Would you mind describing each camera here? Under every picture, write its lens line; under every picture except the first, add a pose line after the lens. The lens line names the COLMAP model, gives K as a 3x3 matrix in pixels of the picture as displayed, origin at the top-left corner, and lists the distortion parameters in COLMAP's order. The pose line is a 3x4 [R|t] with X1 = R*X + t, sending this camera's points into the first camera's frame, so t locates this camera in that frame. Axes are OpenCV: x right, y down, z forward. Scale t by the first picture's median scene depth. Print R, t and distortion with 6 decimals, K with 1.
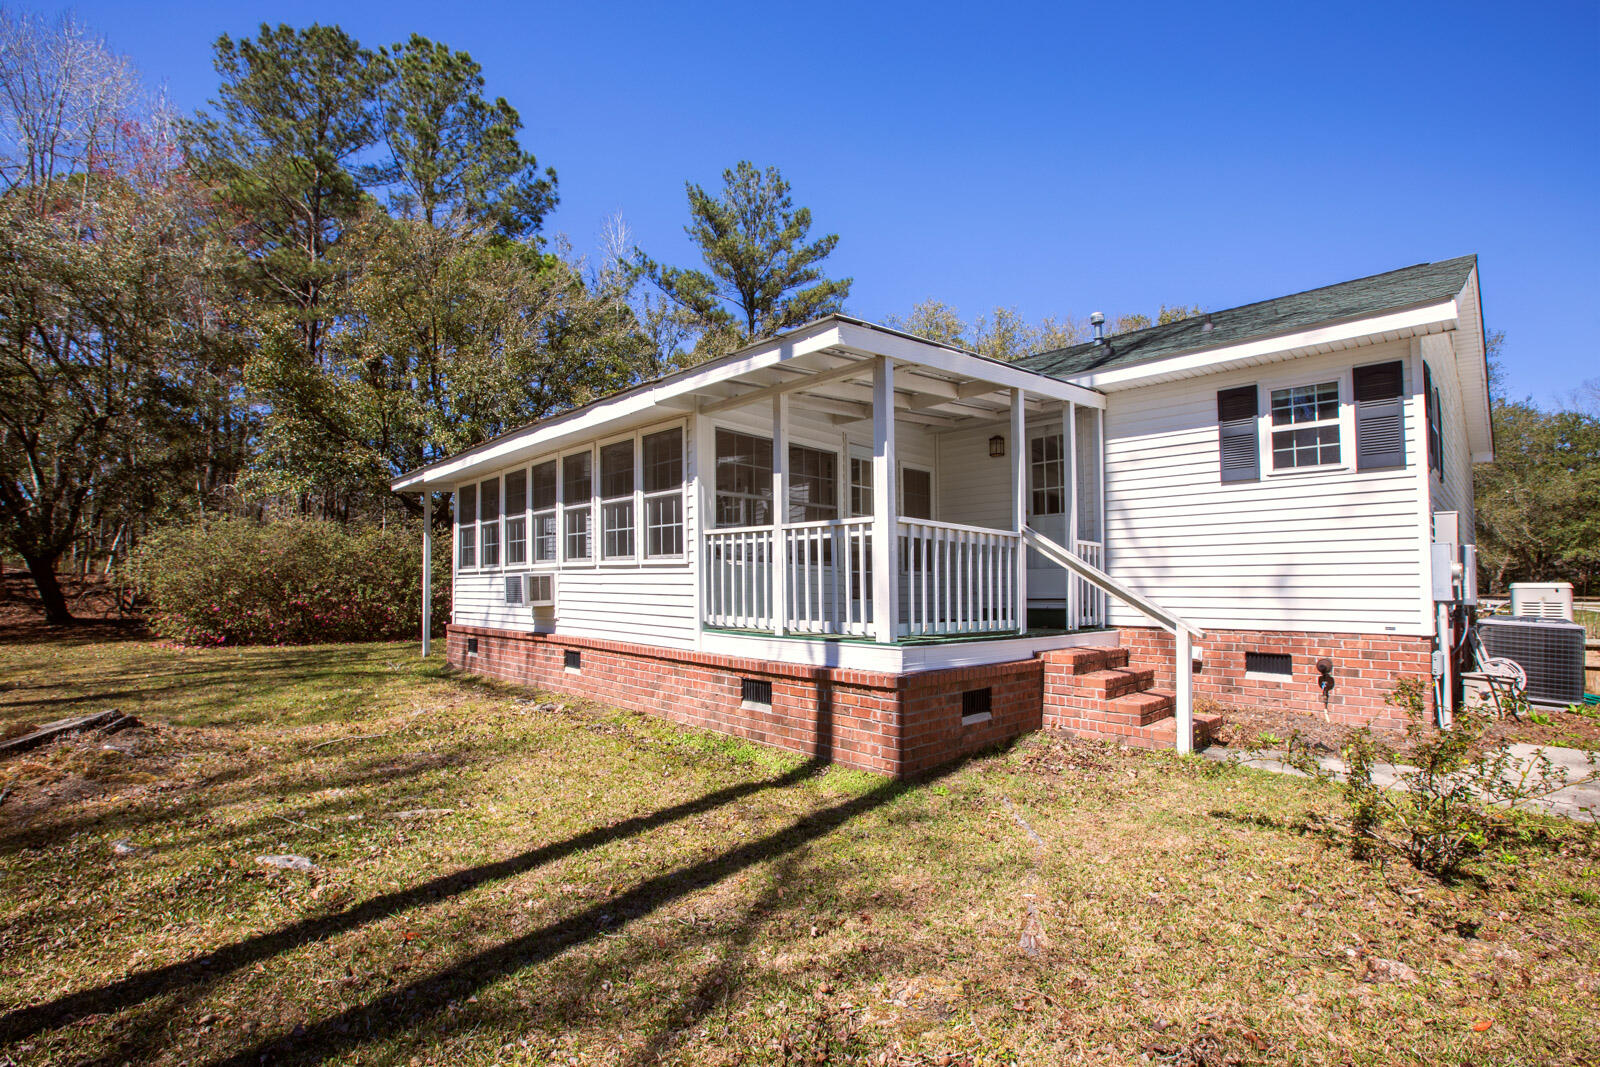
lens RADIAL K [[808.3, 0, 854.4], [0, 808.3, 549.2], [0, 0, 1]] dist [0.000118, 0.002649]
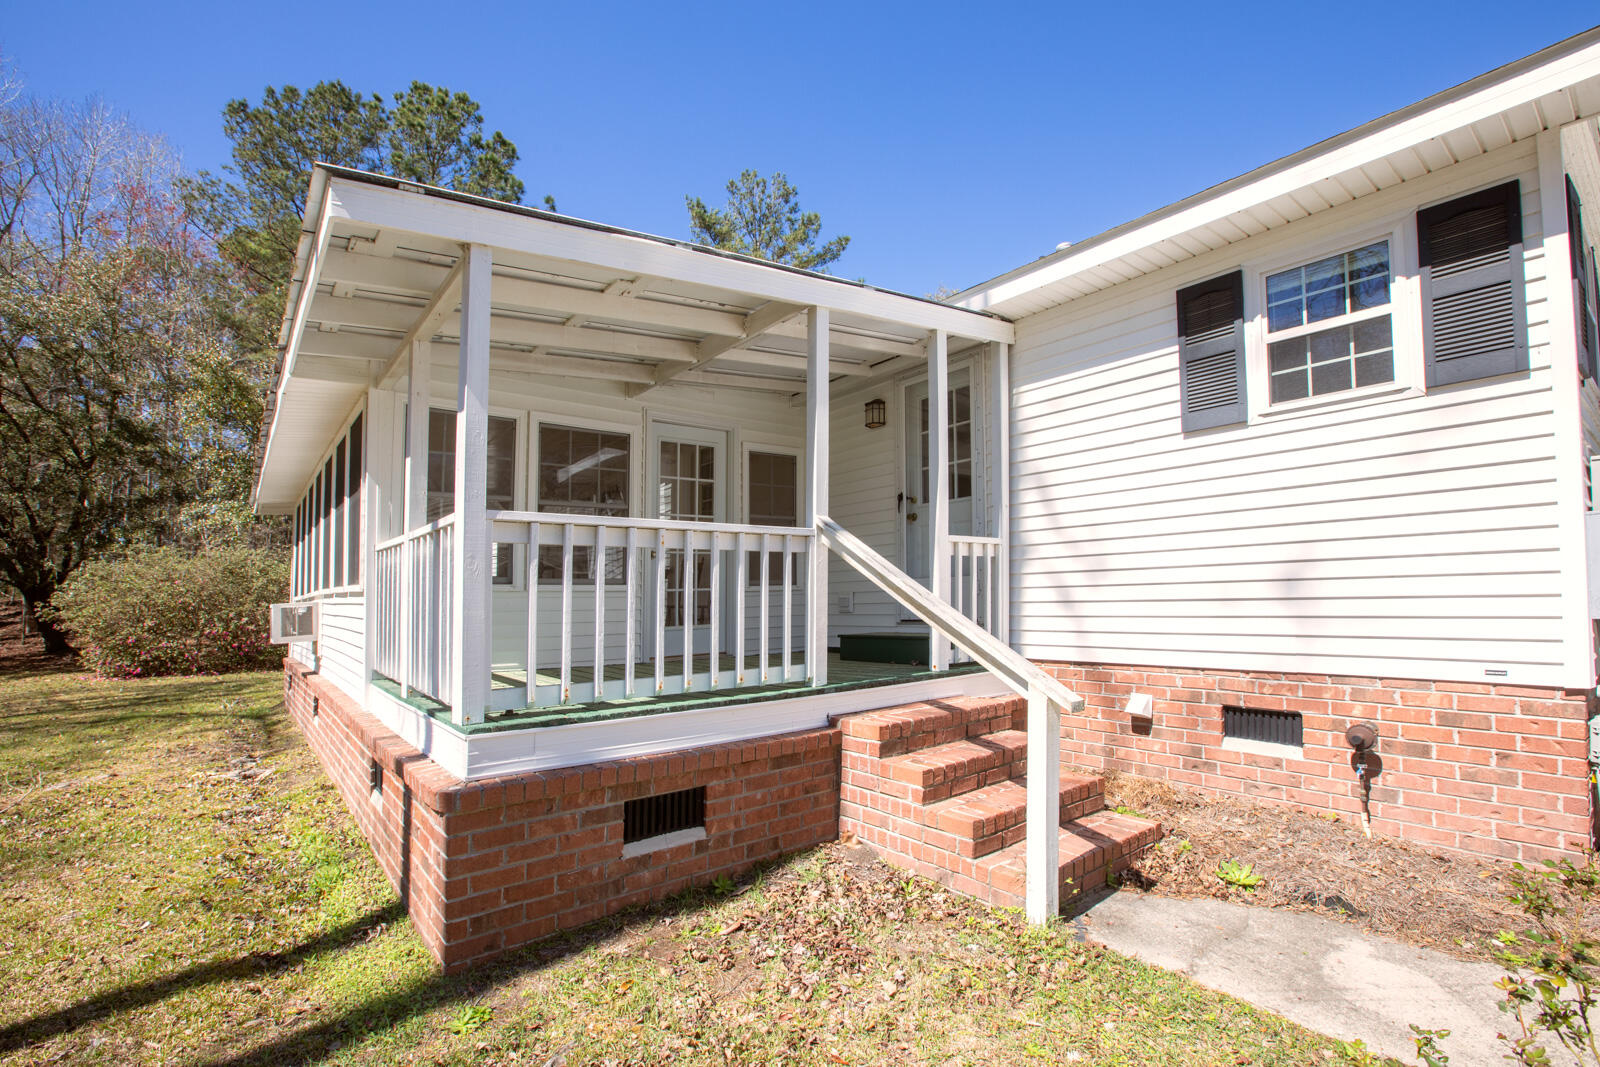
lens RADIAL K [[808.6, 0, 701.3], [0, 808.6, 582.7], [0, 0, 1]] dist [0.002267, 0.001086]
pose [[0.977909, -0.032013, -0.206563, 0.226046], [0.038516, 0.998879, 0.027533, 0.001868], [0.205450, -0.034881, 0.978046, 0.318879]]
